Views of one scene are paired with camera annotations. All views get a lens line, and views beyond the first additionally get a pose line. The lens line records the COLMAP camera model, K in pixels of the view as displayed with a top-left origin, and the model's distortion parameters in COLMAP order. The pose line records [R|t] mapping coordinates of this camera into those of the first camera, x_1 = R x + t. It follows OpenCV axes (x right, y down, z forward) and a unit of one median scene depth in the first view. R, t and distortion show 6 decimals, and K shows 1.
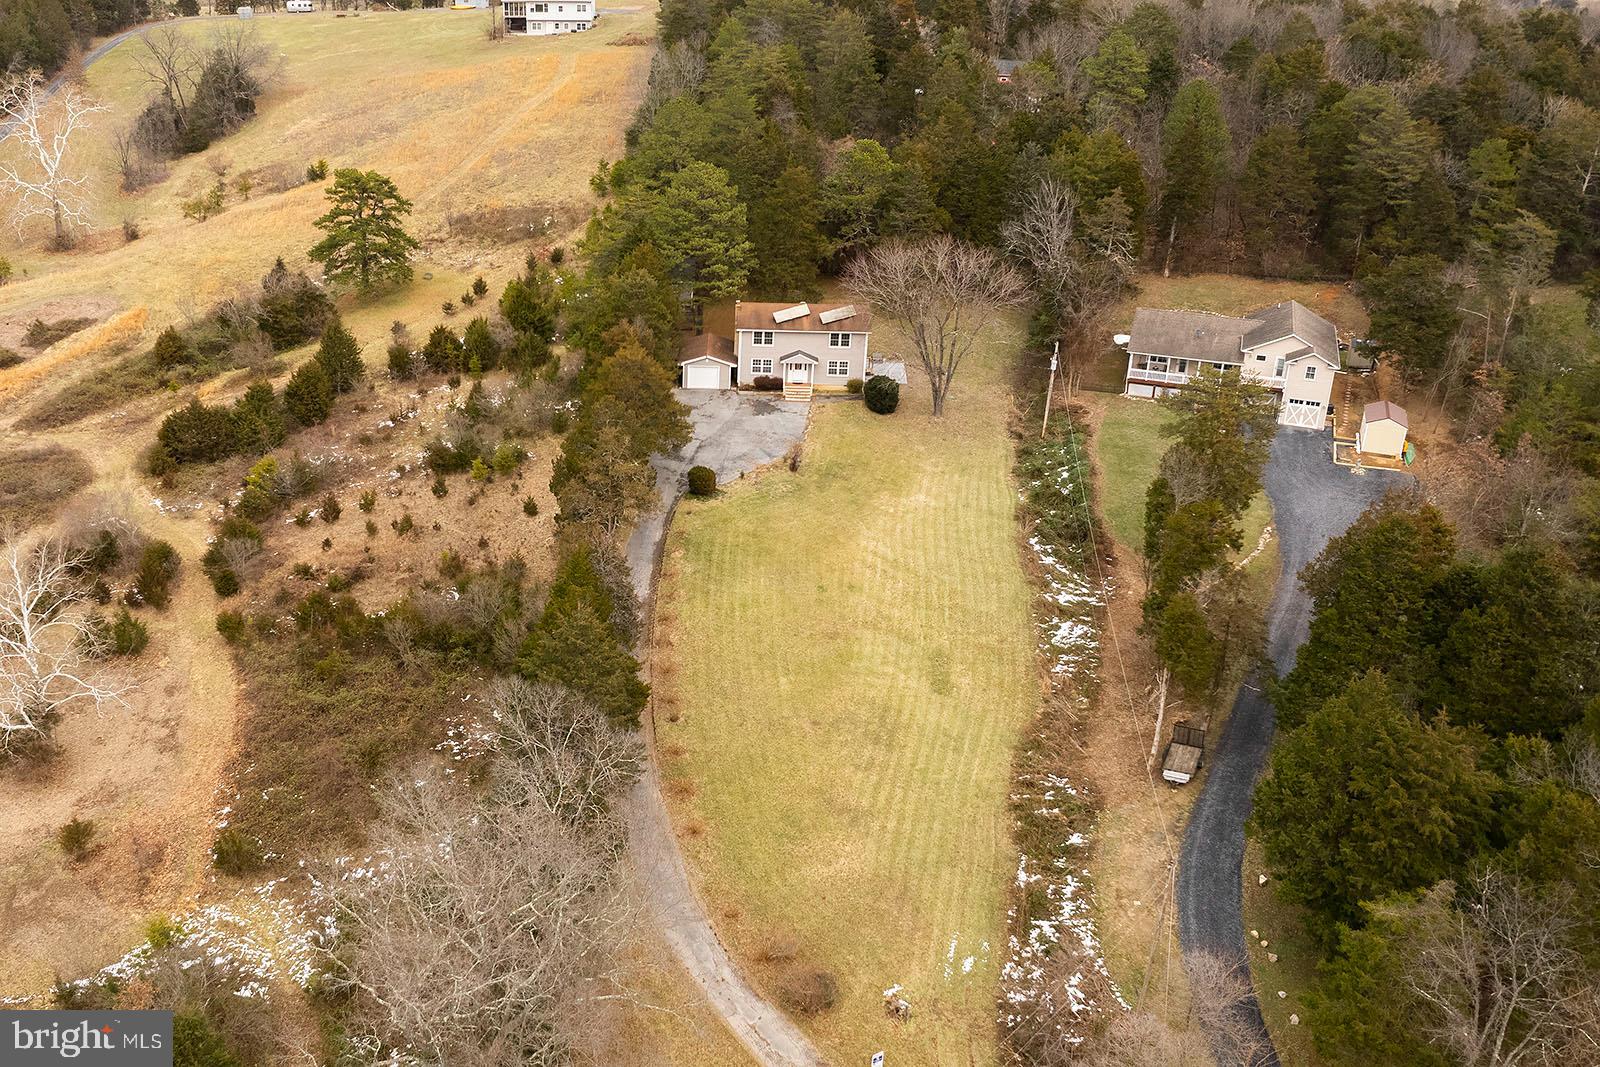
lens RADIAL K [[1486.5, 0, 635.2], [0, 1486.5, 539.3], [0, 0, 1]] dist [-0.045798, -0.005453]
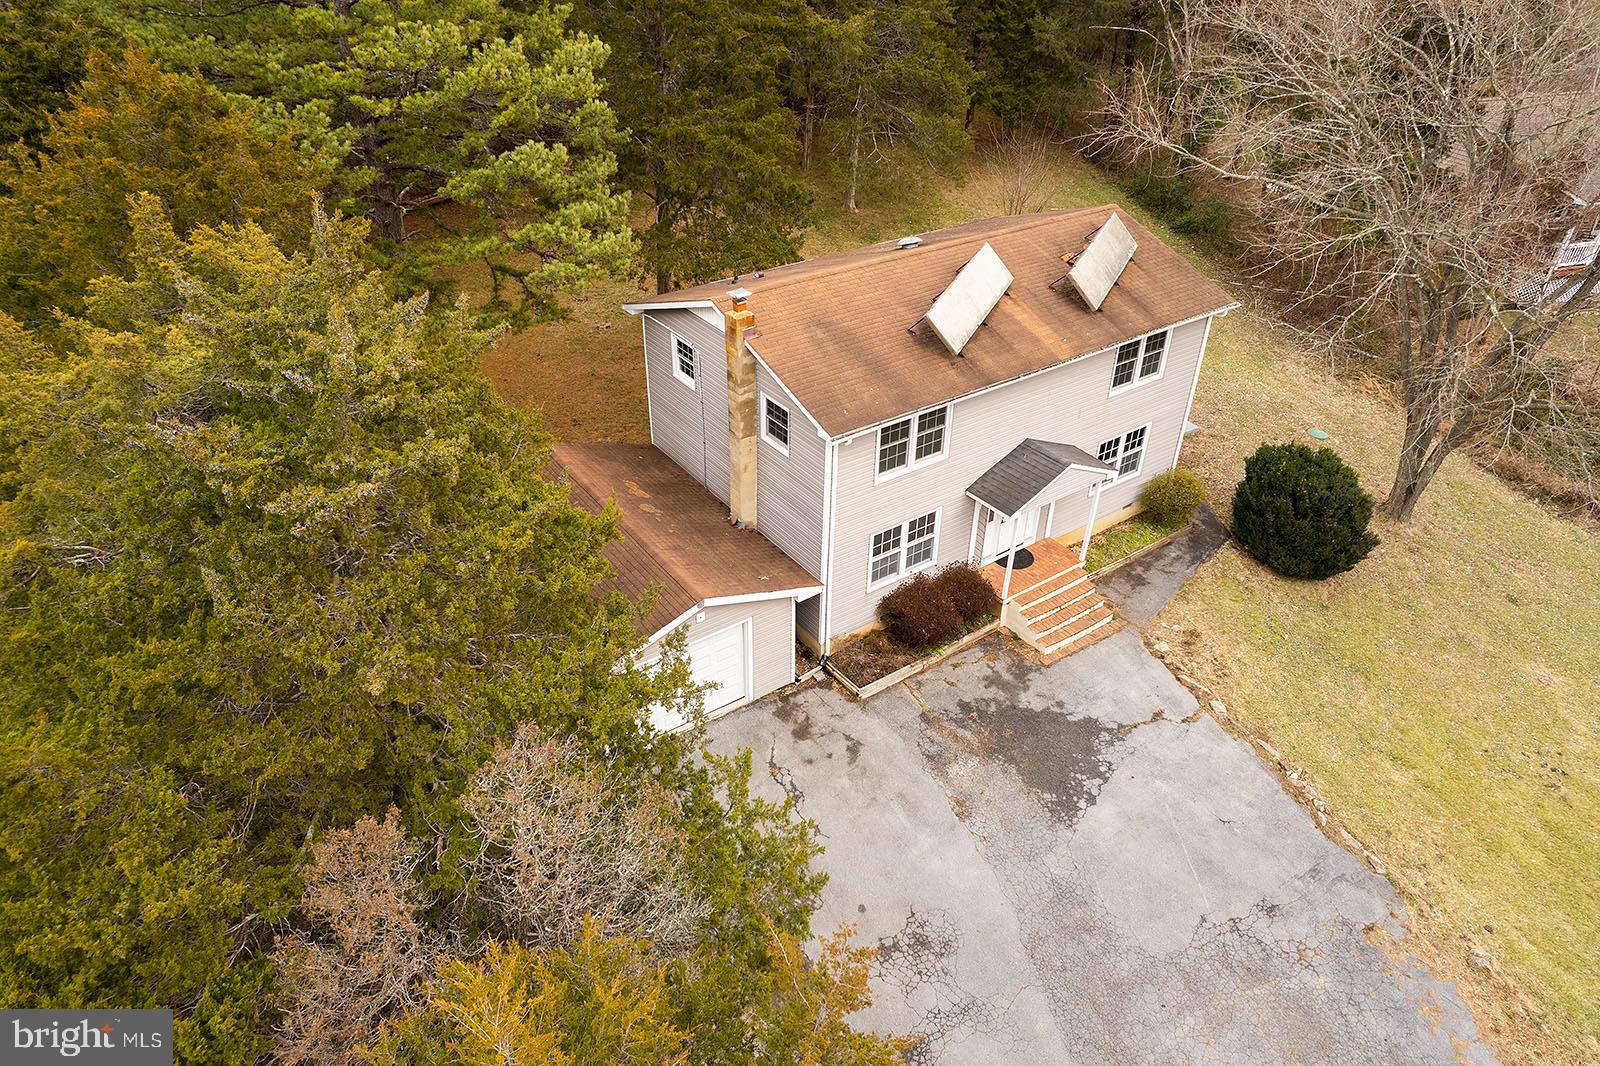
lens RADIAL K [[1026.2, 0, 789.2], [0, 1026.2, 533.1], [0, 0, 1]] dist [-0.041905, 0.004193]
pose [[0.776659, -0.347482, 0.525412, -0.012279], [0.259778, 0.936542, 0.235383, -0.163400], [-0.573862, -0.046322, 0.817641, 0.890844]]
